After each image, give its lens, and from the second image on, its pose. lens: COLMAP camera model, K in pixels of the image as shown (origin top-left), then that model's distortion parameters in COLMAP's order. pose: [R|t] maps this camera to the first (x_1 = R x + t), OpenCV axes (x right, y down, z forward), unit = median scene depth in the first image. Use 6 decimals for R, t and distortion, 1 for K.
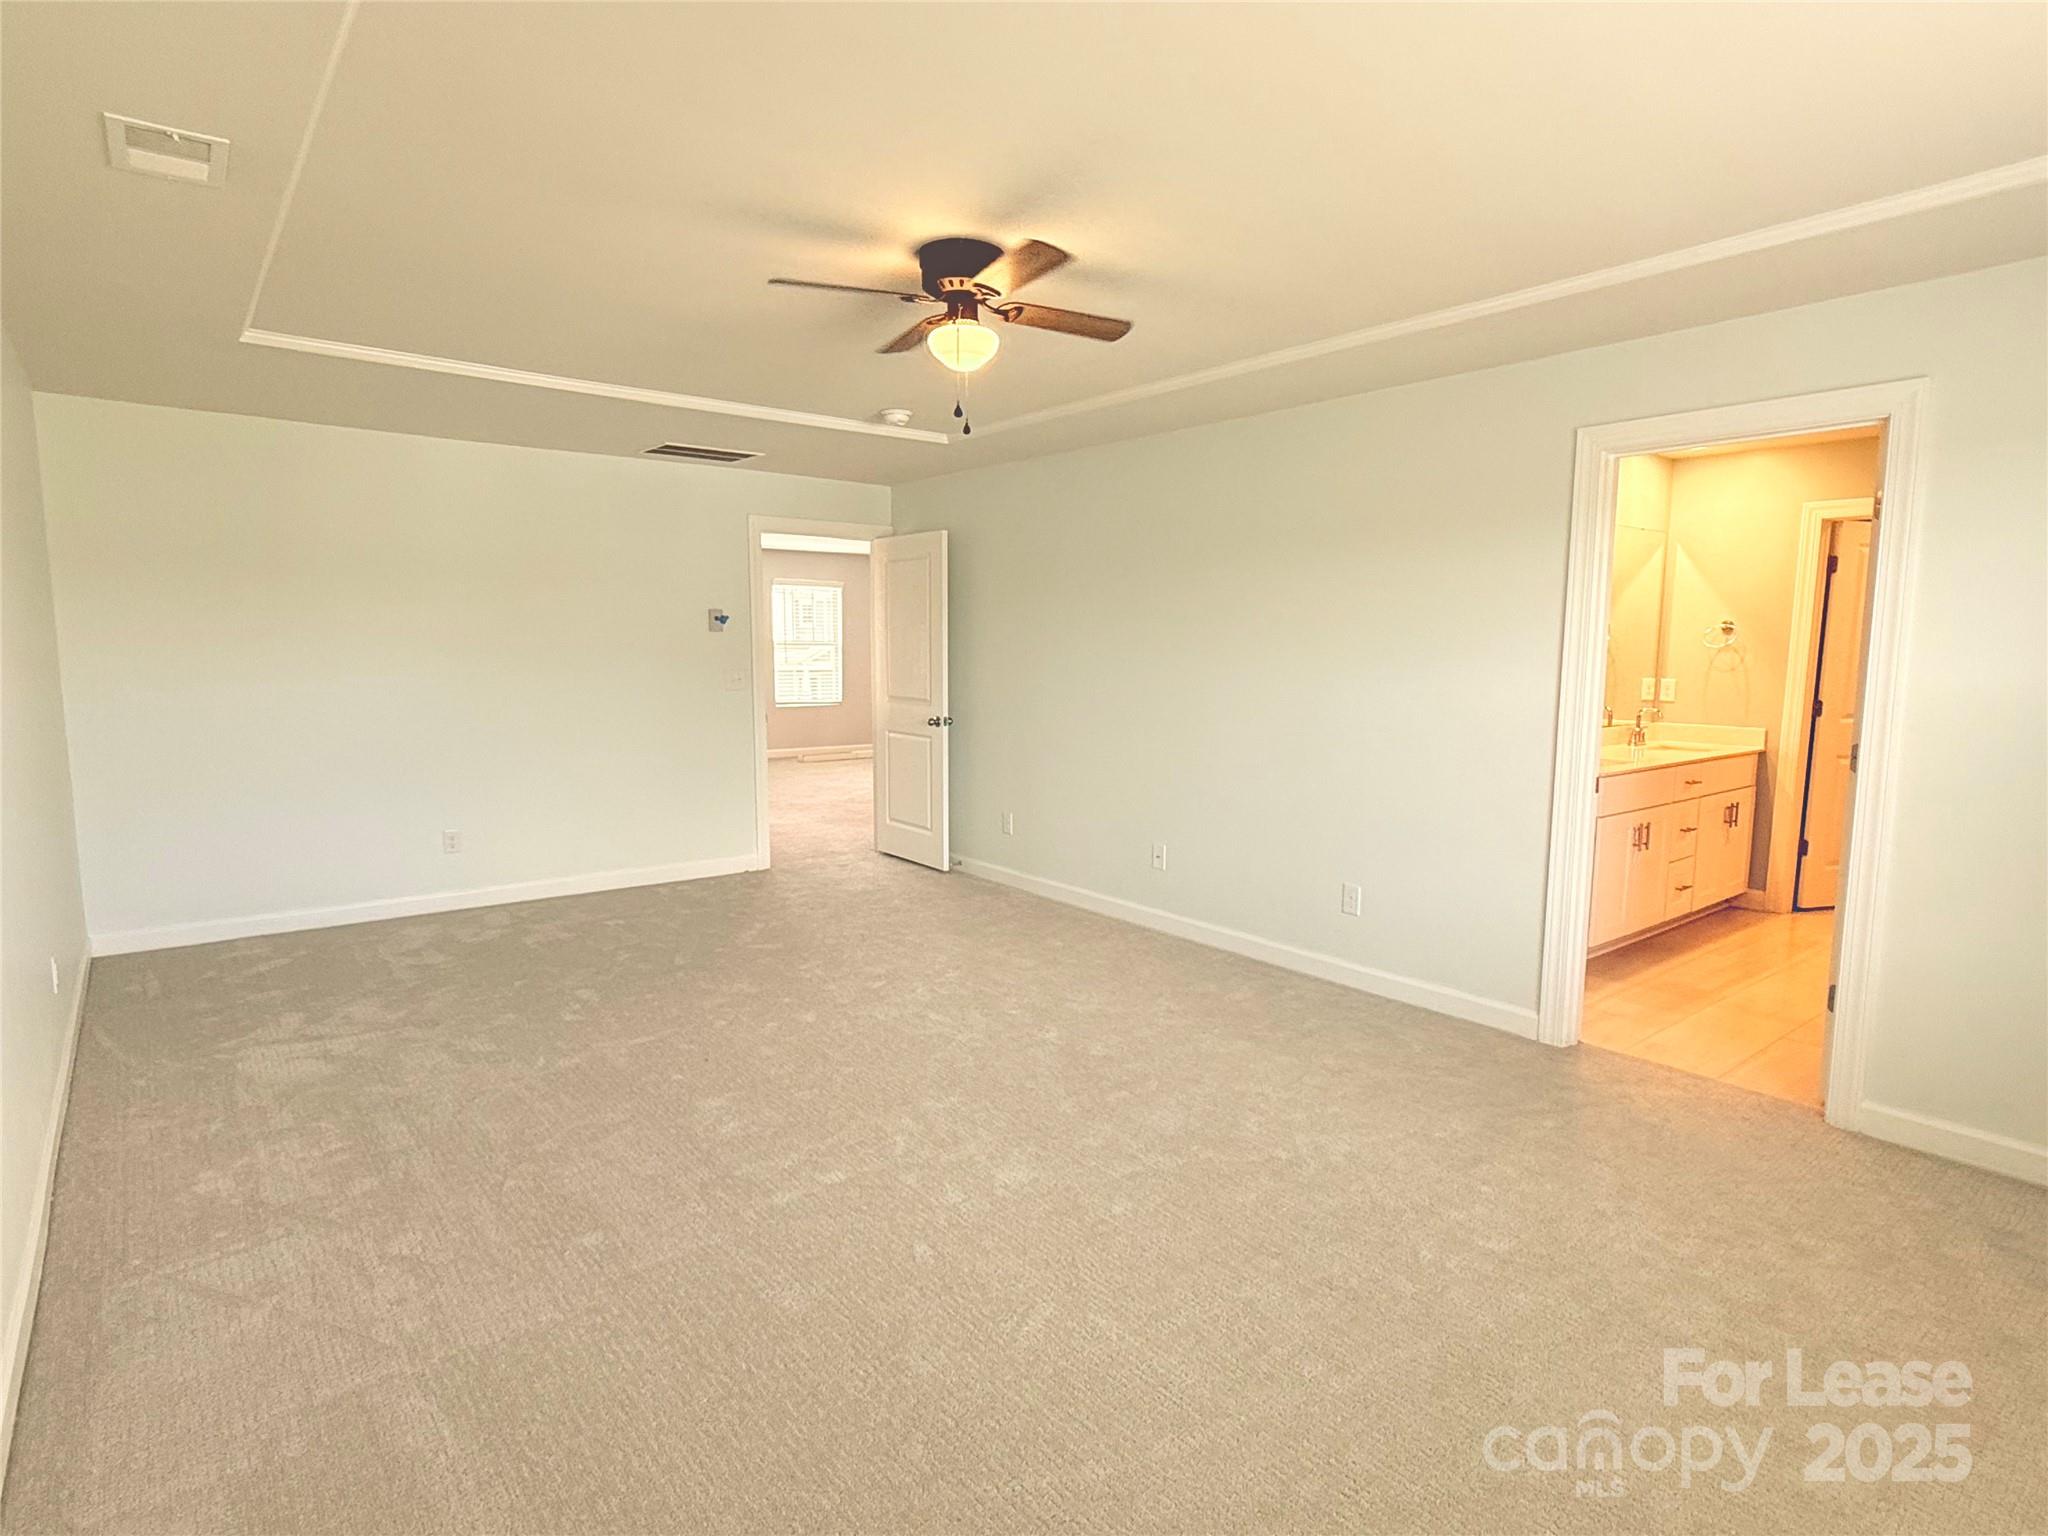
lens RADIAL K [[1090.6, 0, 1022.2], [0, 1090.6, 776.6], [0, 0, 1]] dist [-0.003411, -0.000230]
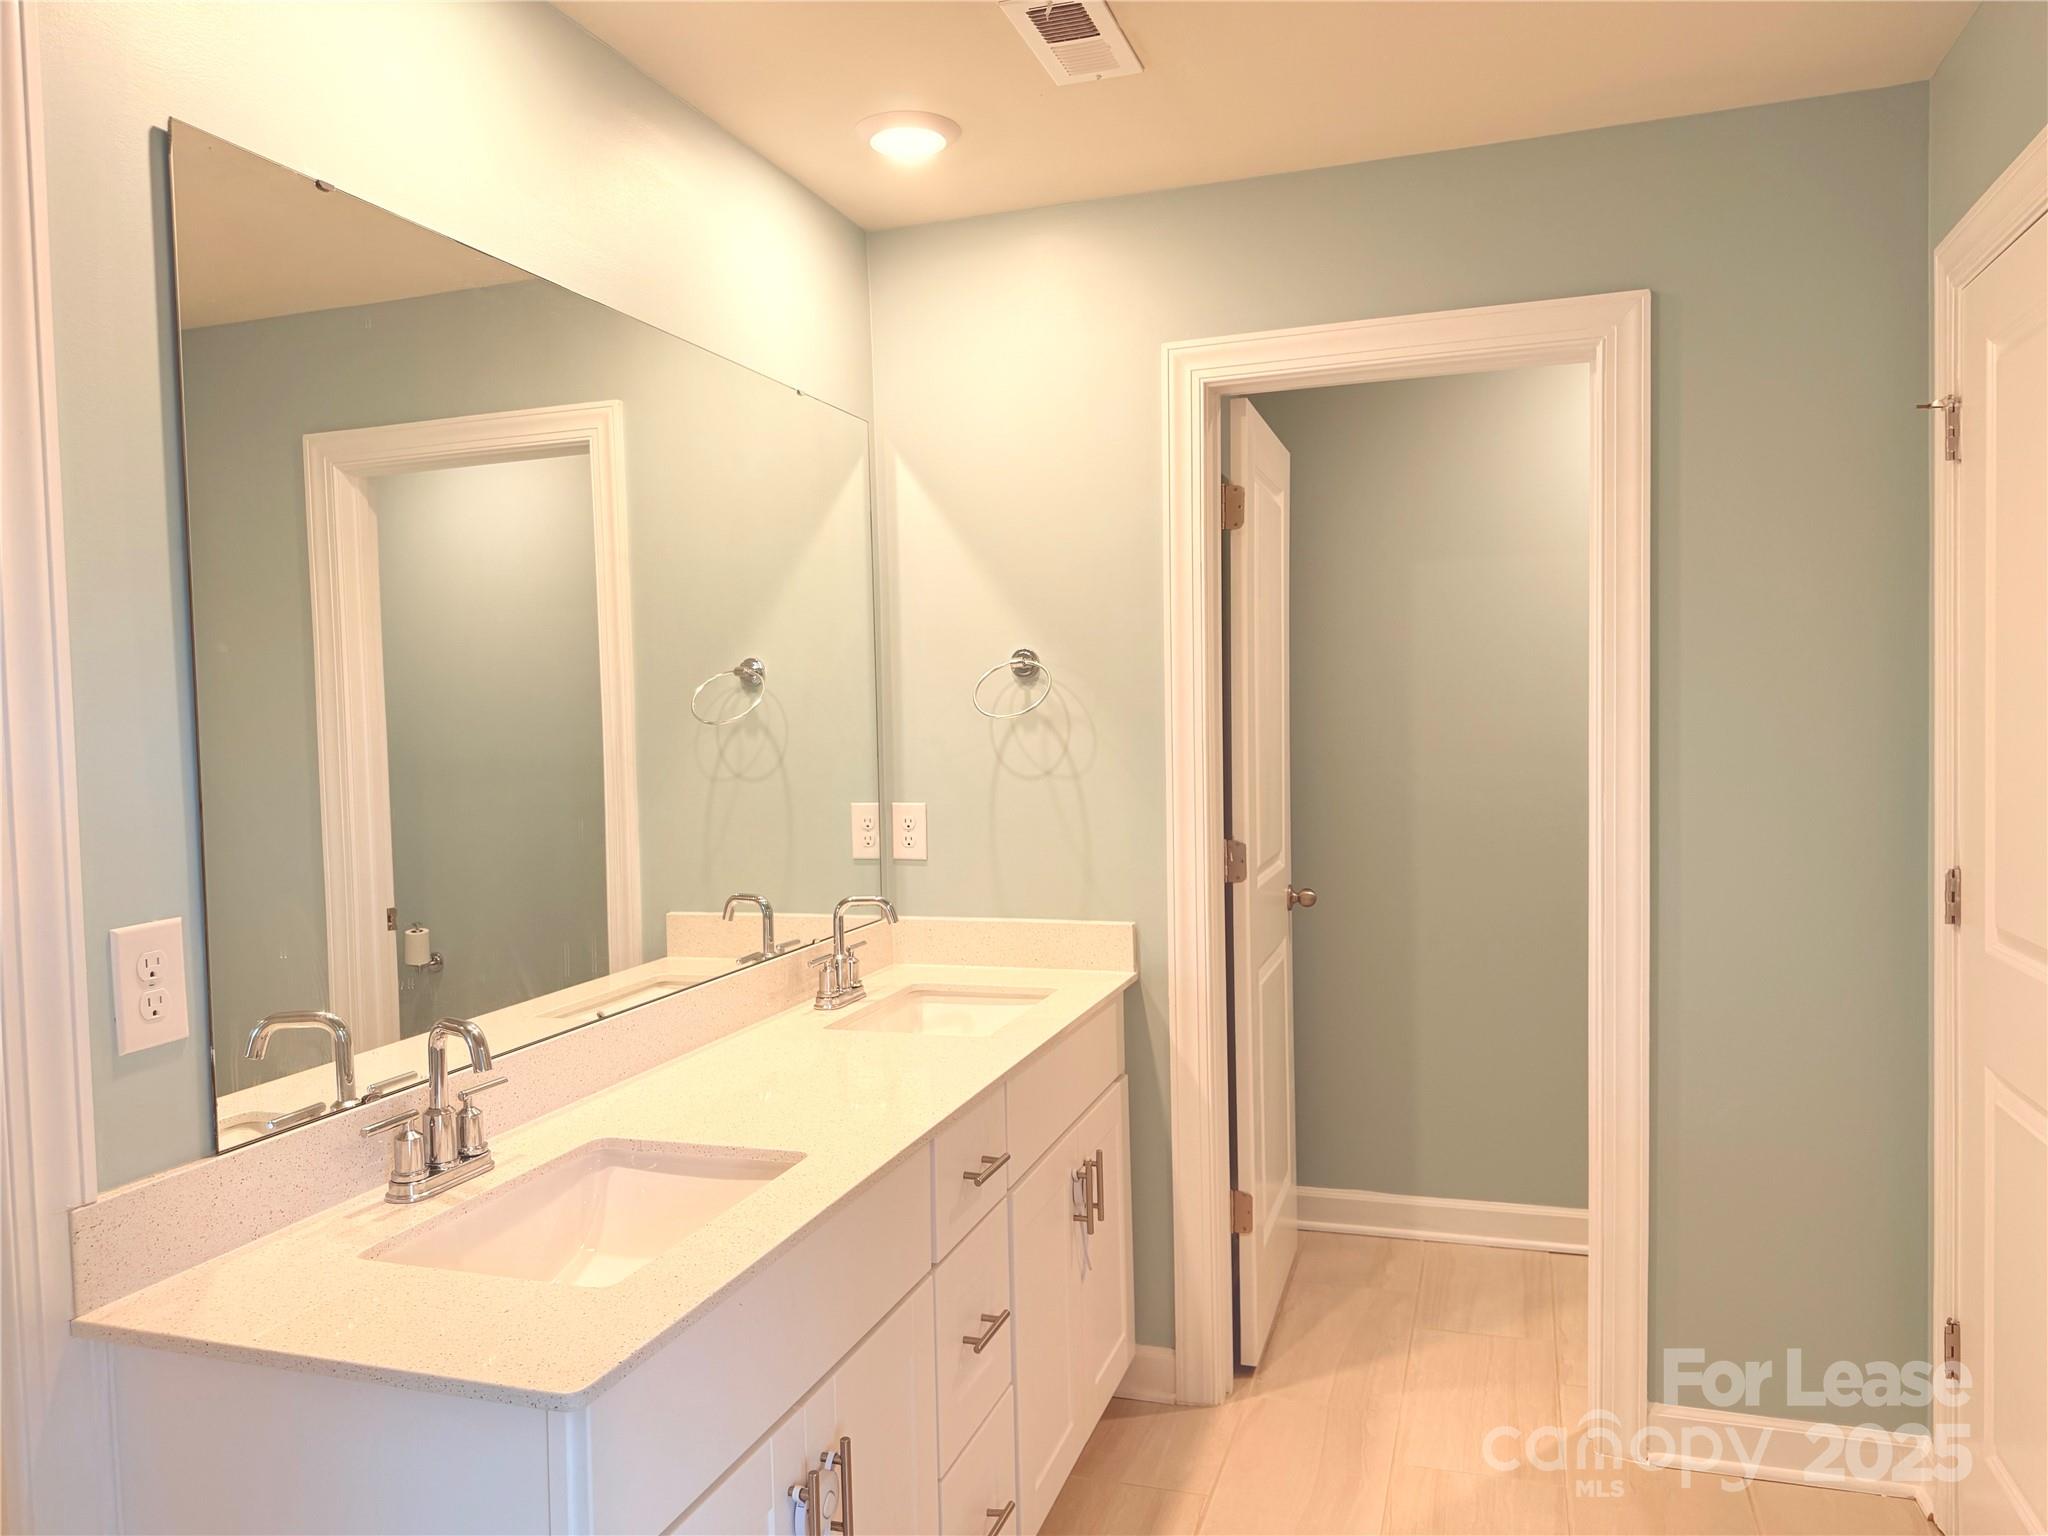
lens RADIAL K [[1415.7, 0, 1027.0], [0, 1415.7, 771.6], [0, 0, 1]] dist [0.001083, -0.001217]
pose [[0.836431, -0.053372, 0.545467, 0.372478], [0.095807, 0.994162, -0.049637, -0.074942], [-0.539633, 0.093777, 0.836661, 0.583756]]
